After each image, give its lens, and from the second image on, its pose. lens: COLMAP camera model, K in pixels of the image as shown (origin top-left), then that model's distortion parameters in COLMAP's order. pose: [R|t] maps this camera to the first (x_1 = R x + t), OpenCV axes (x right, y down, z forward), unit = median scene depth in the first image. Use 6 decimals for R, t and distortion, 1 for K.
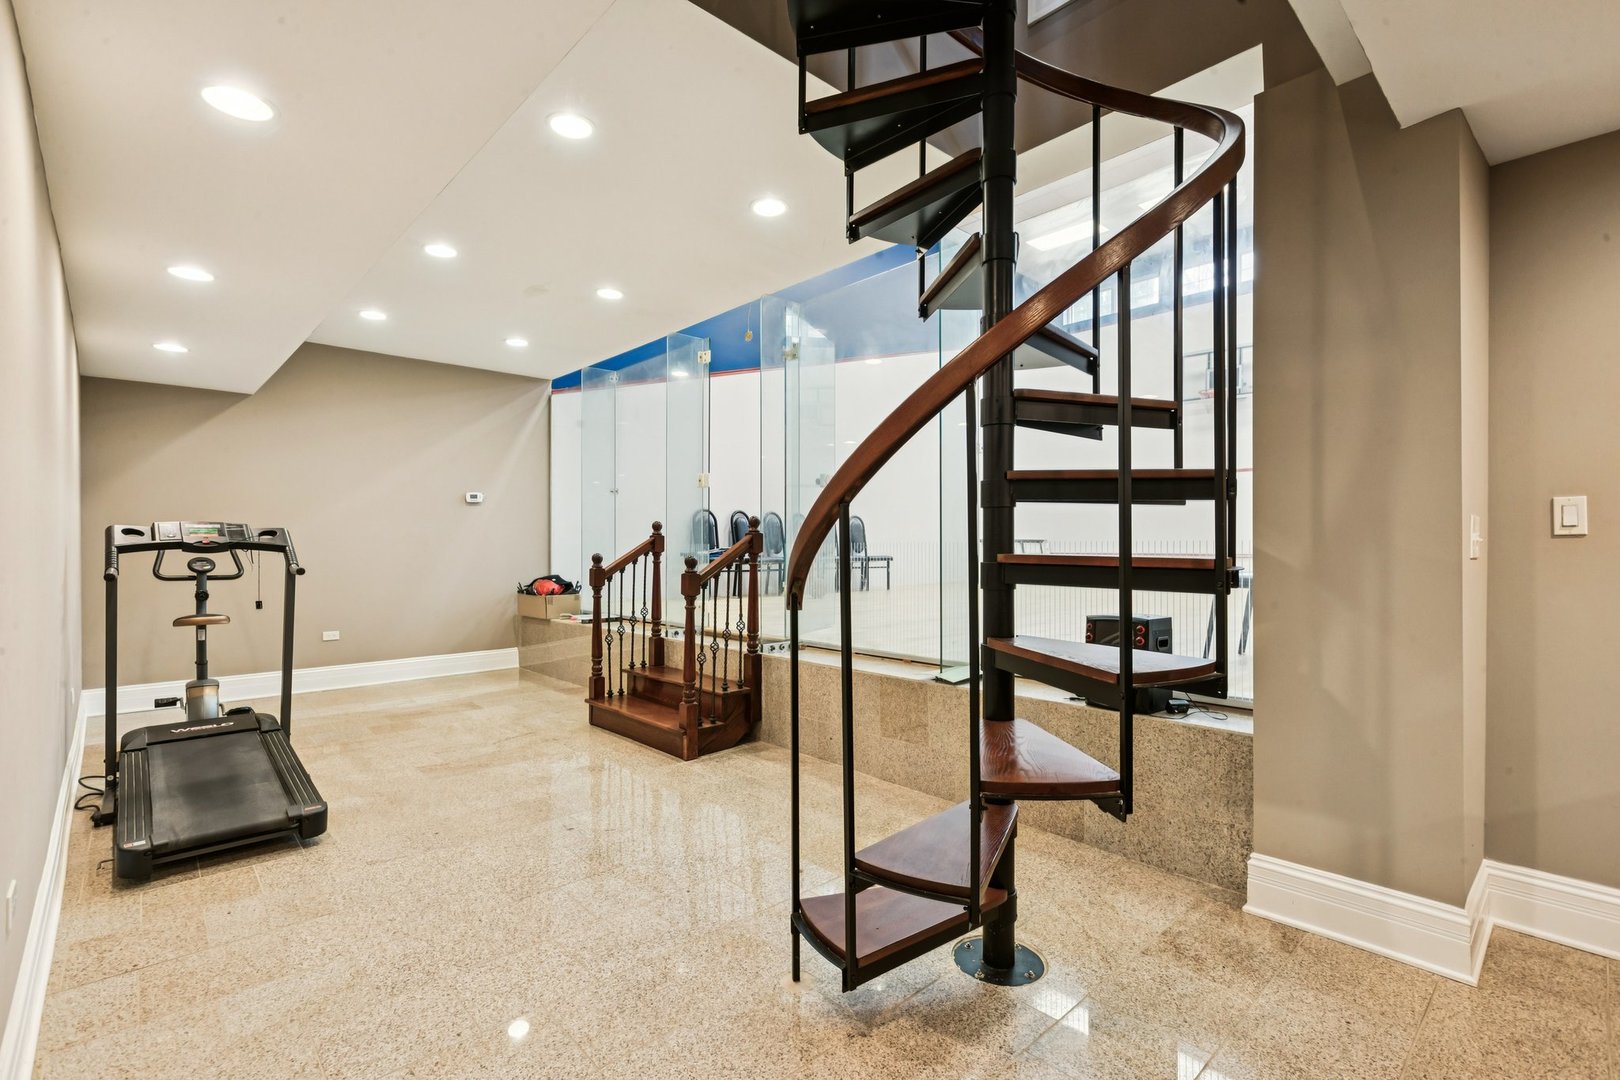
lens RADIAL K [[731.8, 0, 810.0], [0, 731.8, 540.0], [0, 0, 1]] dist [0.001474, 0.000433]
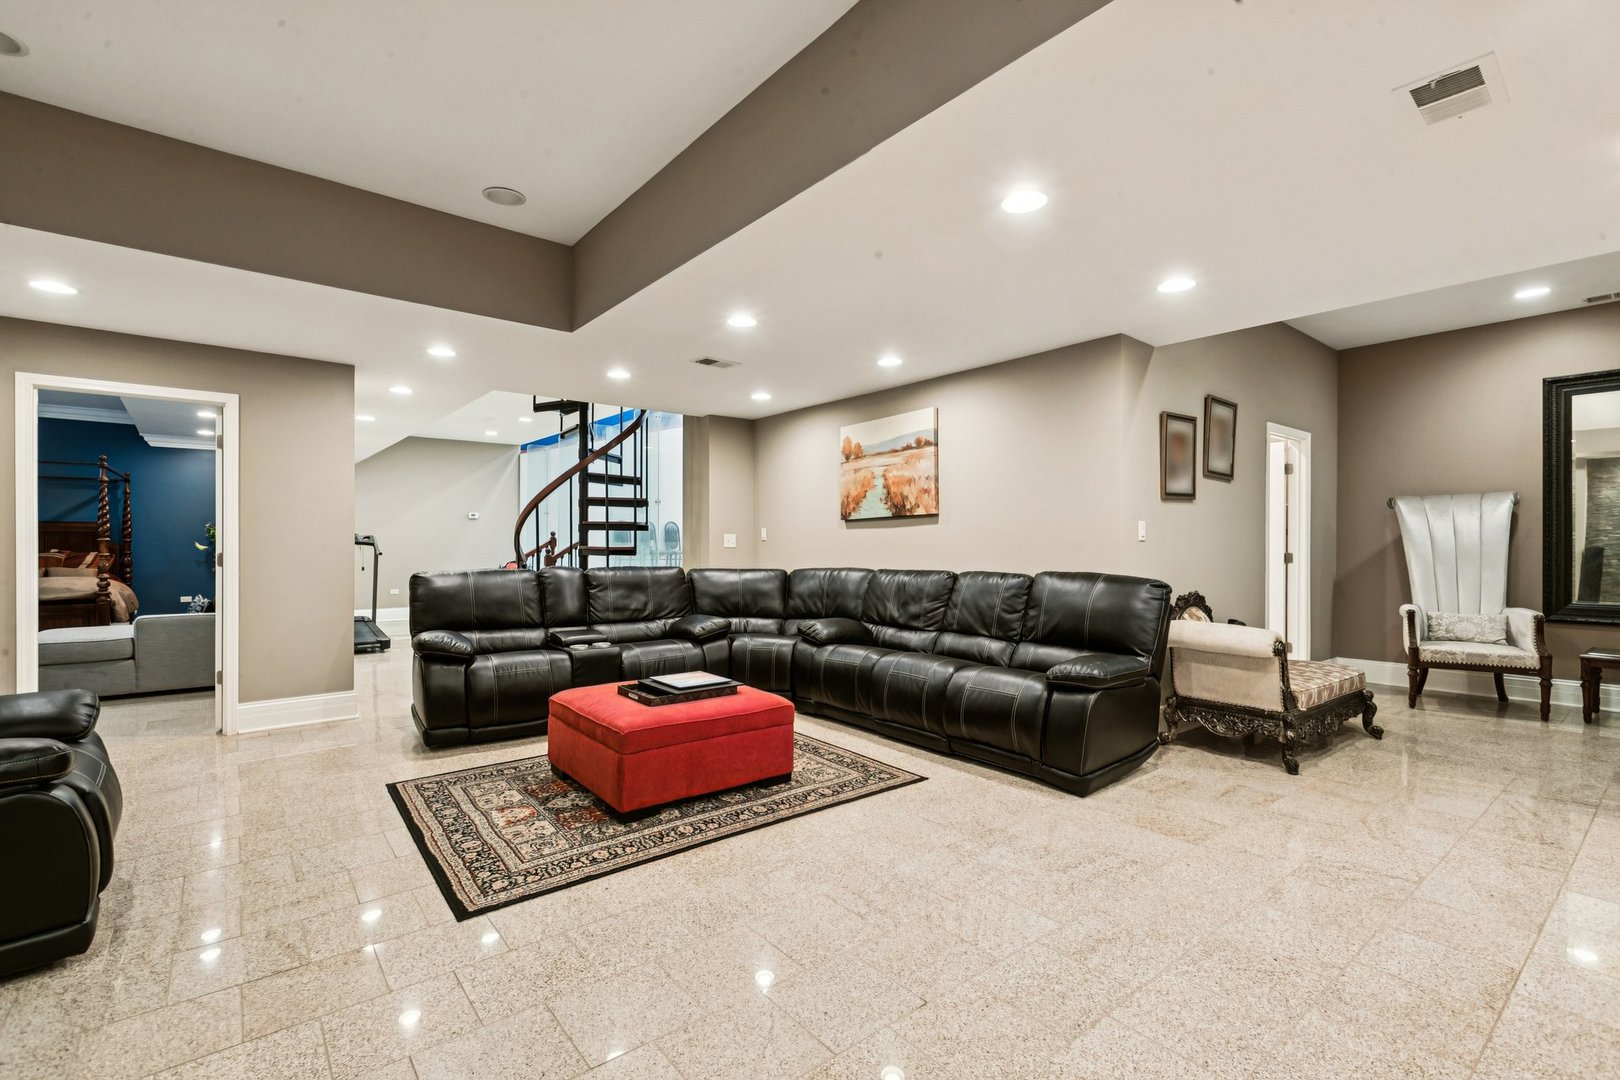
lens RADIAL K [[731.8, 0, 810.0], [0, 731.8, 540.0], [0, 0, 1]] dist [0.001474, 0.000433]
pose [[0.996378, 0.004185, -0.084927, 1.538121], [-0.007204, 0.999352, -0.035273, 0.206924], [0.084725, 0.035757, 0.995763, -2.164316]]
